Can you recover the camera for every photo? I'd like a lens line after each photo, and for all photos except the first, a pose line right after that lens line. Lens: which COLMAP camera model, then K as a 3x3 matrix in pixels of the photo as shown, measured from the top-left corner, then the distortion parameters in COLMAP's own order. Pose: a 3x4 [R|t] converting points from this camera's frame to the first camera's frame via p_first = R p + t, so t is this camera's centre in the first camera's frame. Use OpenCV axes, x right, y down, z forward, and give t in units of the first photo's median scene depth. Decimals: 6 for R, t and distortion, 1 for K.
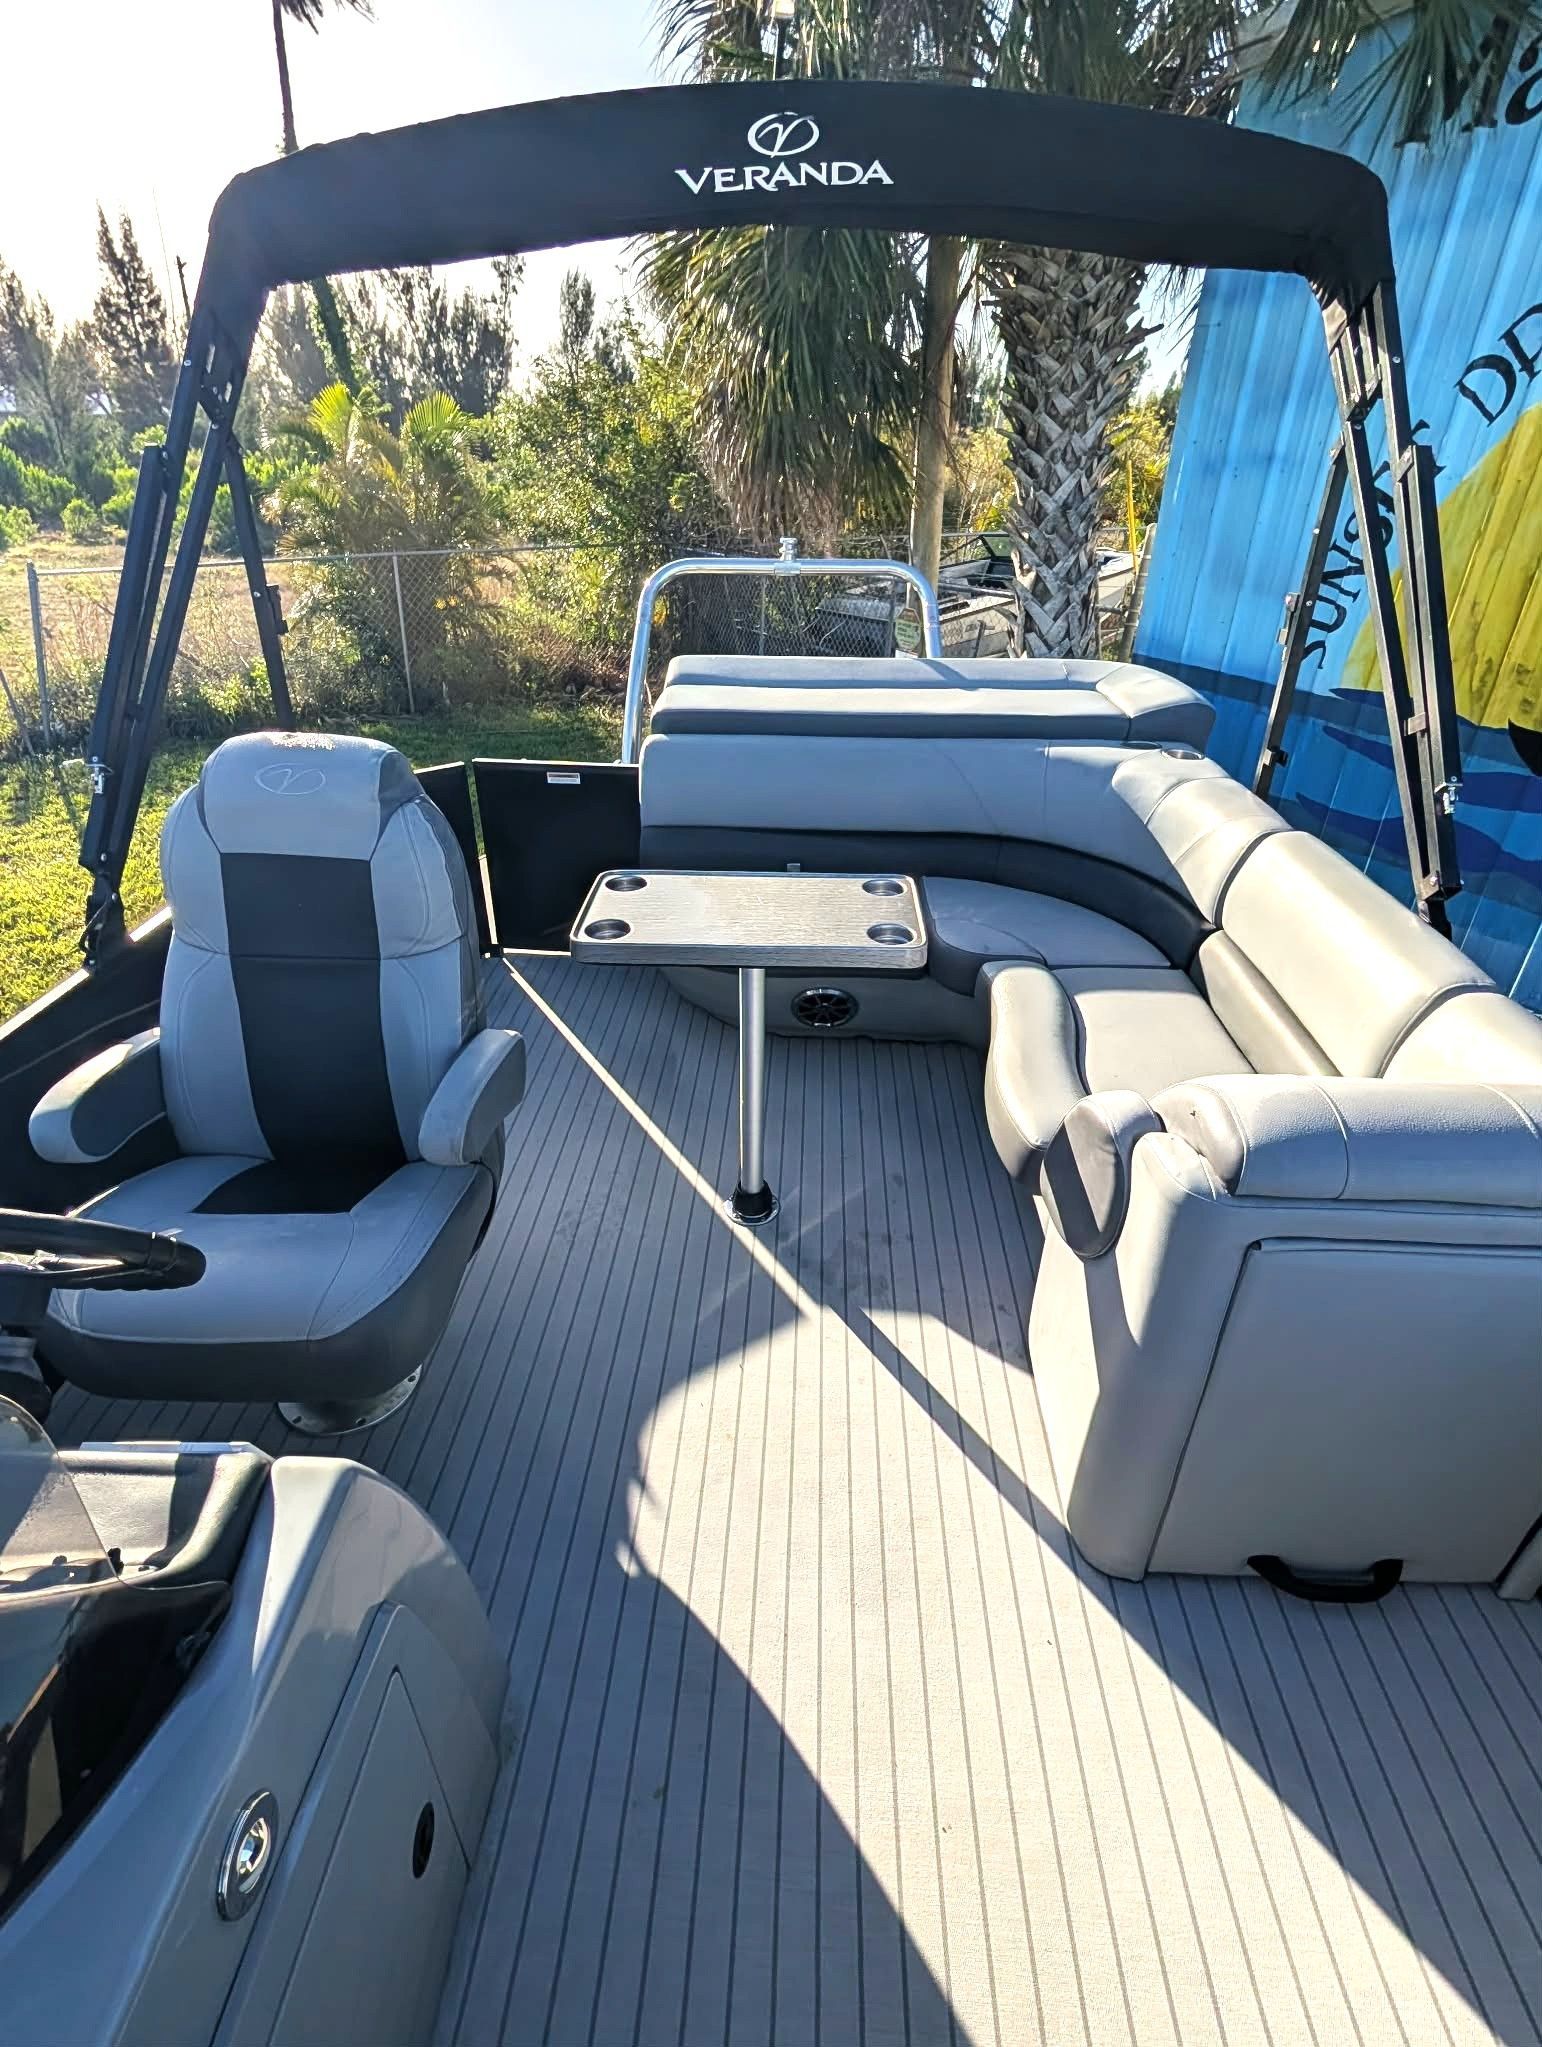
lens RADIAL K [[1002.4, 0, 762.9], [0, 1002.4, 1033.8], [0, 0, 1]] dist [-0.002550, -0.000527]
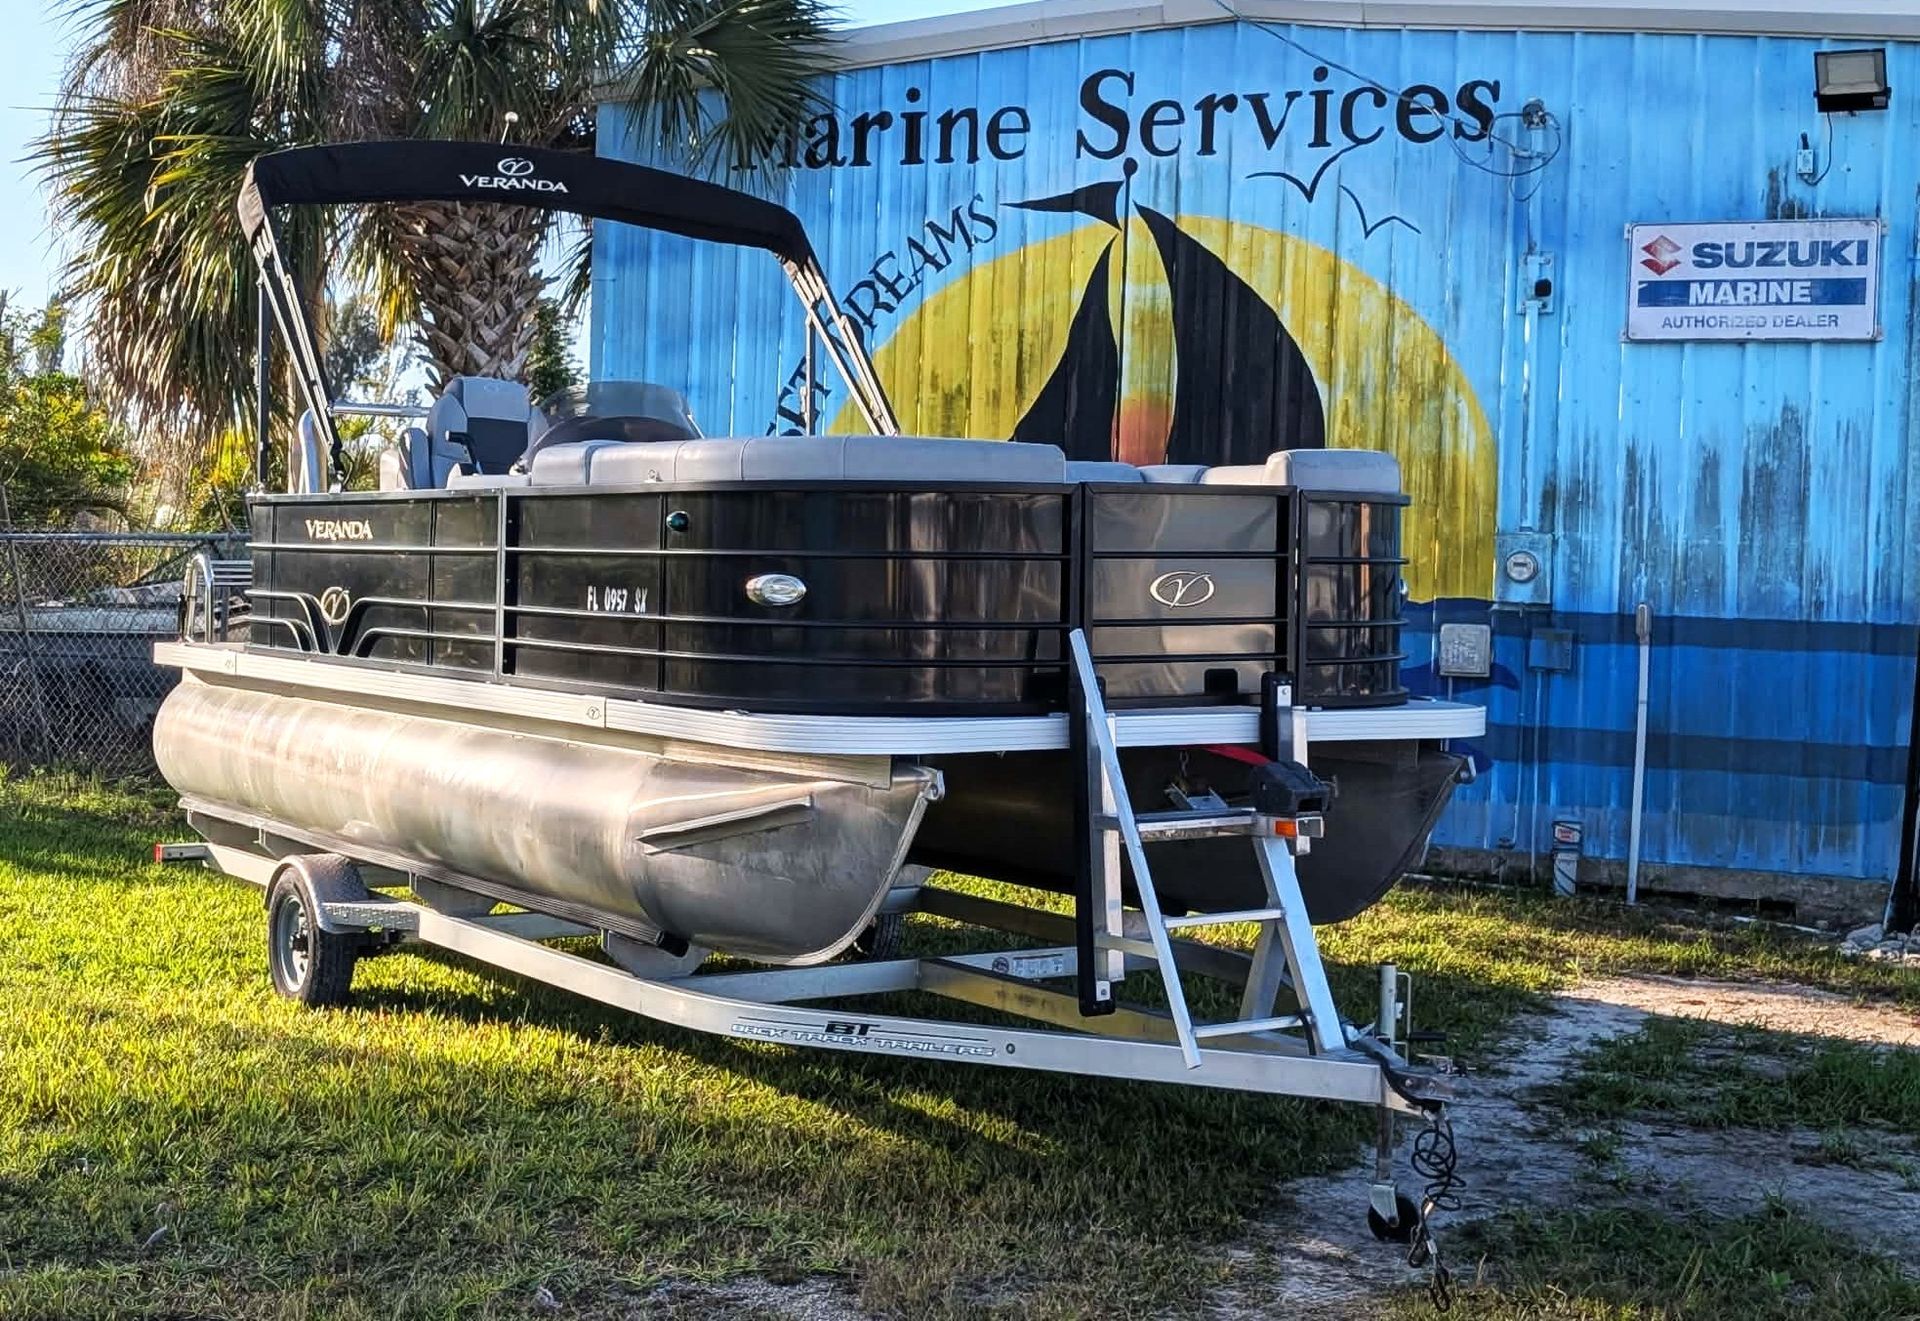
lens RADIAL K [[2694.1, 0, 960.0], [0, 2694.1, 660.5], [0, 0, 1]] dist [0.119619, -0.666340]
pose [[0.817510, -0.007928, 0.575859, -0.869540], [0.276514, 0.882517, -0.380399, 0.816001], [-0.505190, 0.470213, 0.723659, -1.042683]]
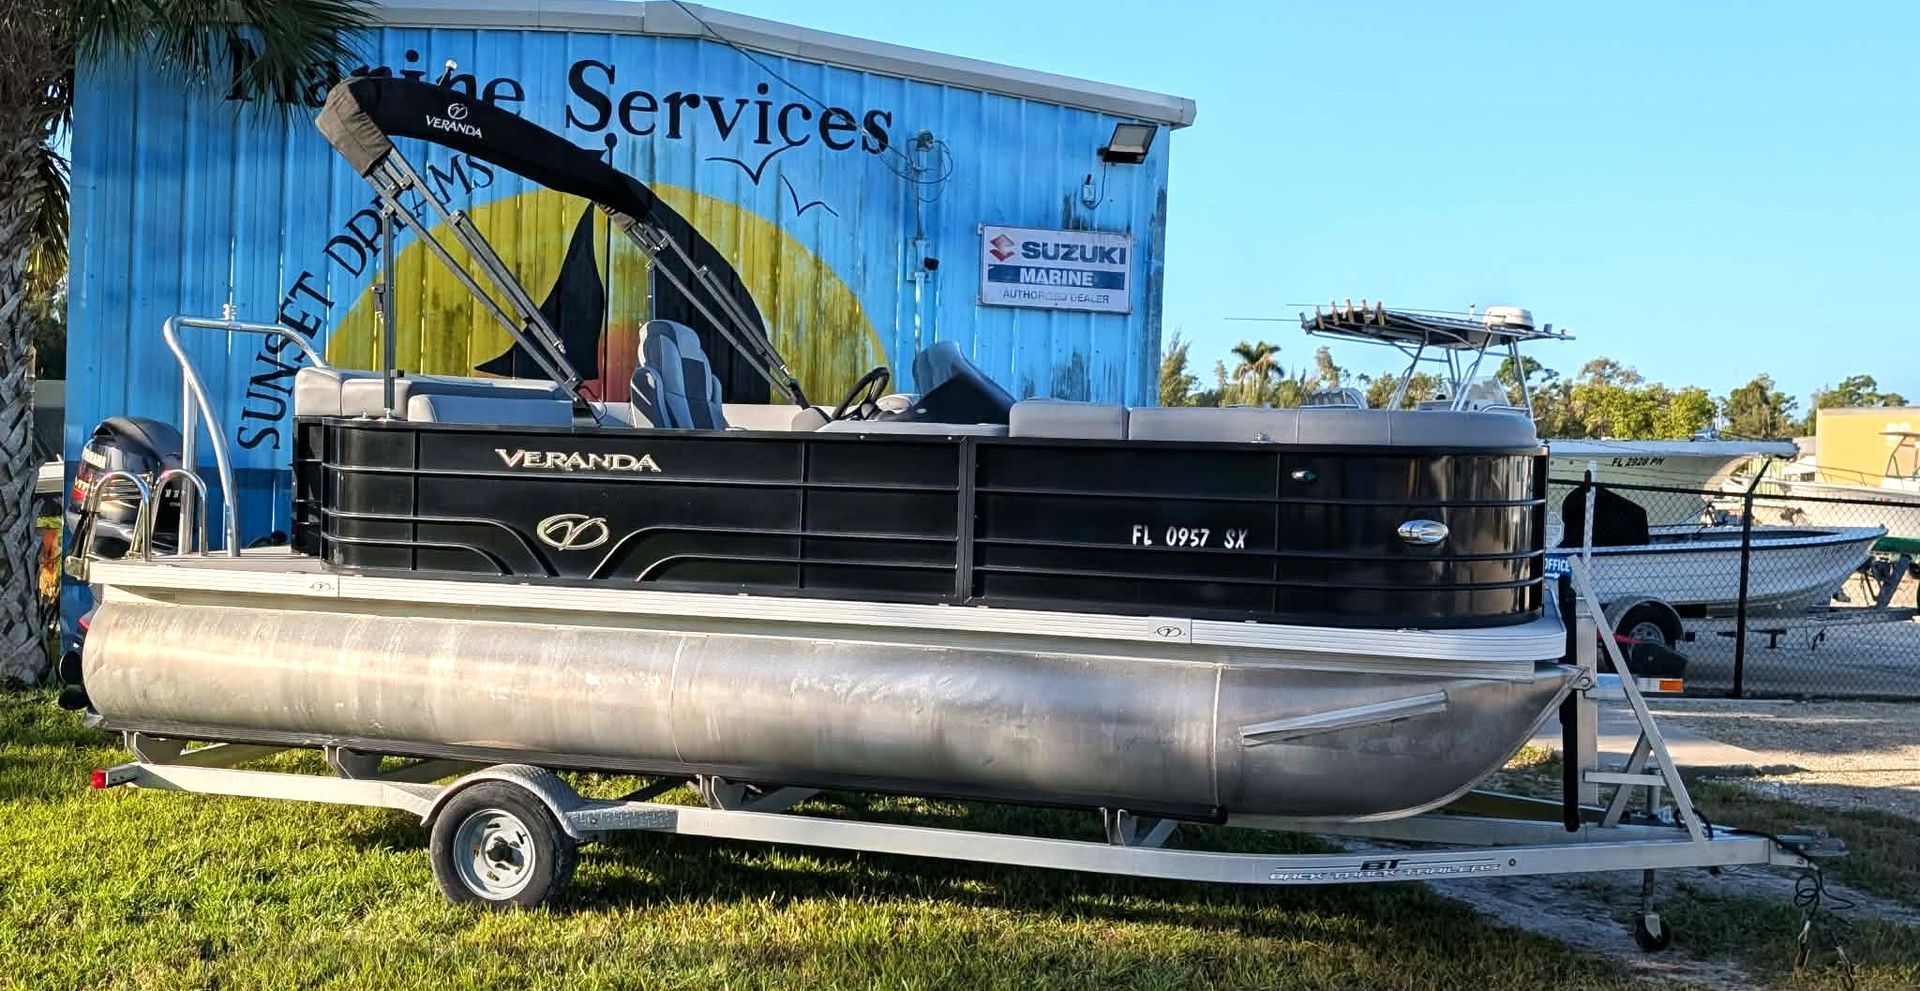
lens RADIAL K [[1858.0, 0, 959.6], [0, 1858.0, 487.2], [0, 0, 1]] dist [0.147474, -0.543938]
pose [[0.221769, -0.022621, 0.974837, -1.347431], [0.471533, 0.877556, -0.086907, 0.233294], [-0.853508, 0.478941, 0.205281, -0.115948]]
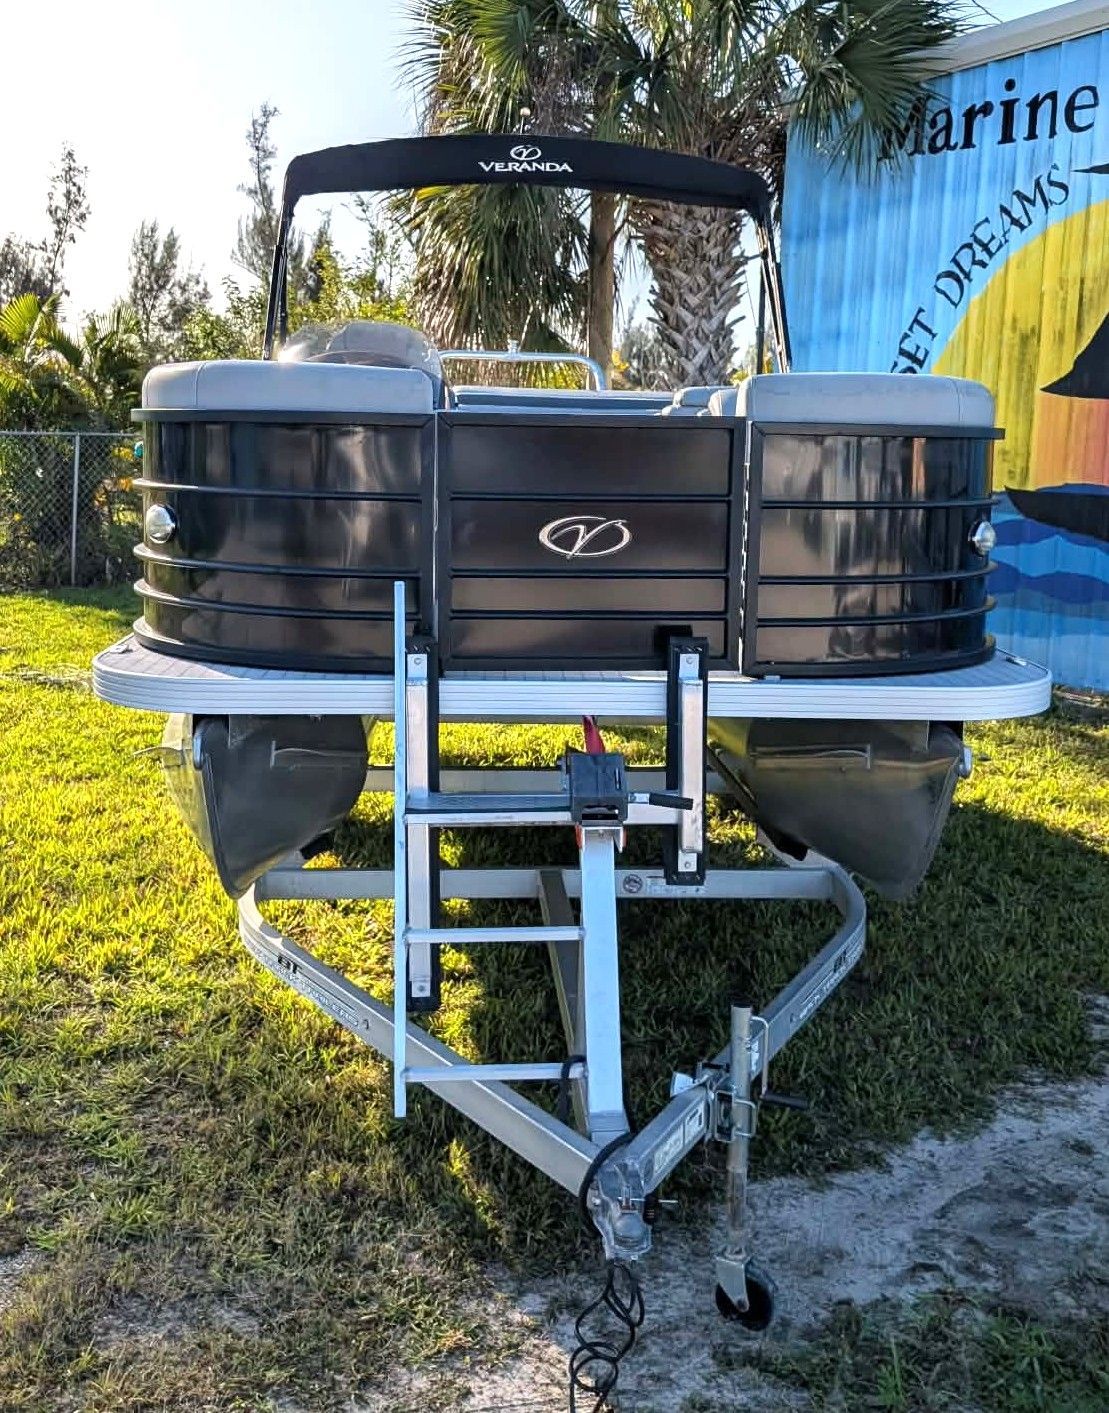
lens RADIAL K [[1590.1, 0, 560.6], [0, 1590.1, 651.9], [0, 0, 1]] dist [0.045367, -0.222580]
pose [[0.993104, 0.009149, 0.116876, -0.125741], [0.036751, 0.922399, -0.384485, 0.630006], [-0.111324, 0.386129, 0.915703, -0.769411]]
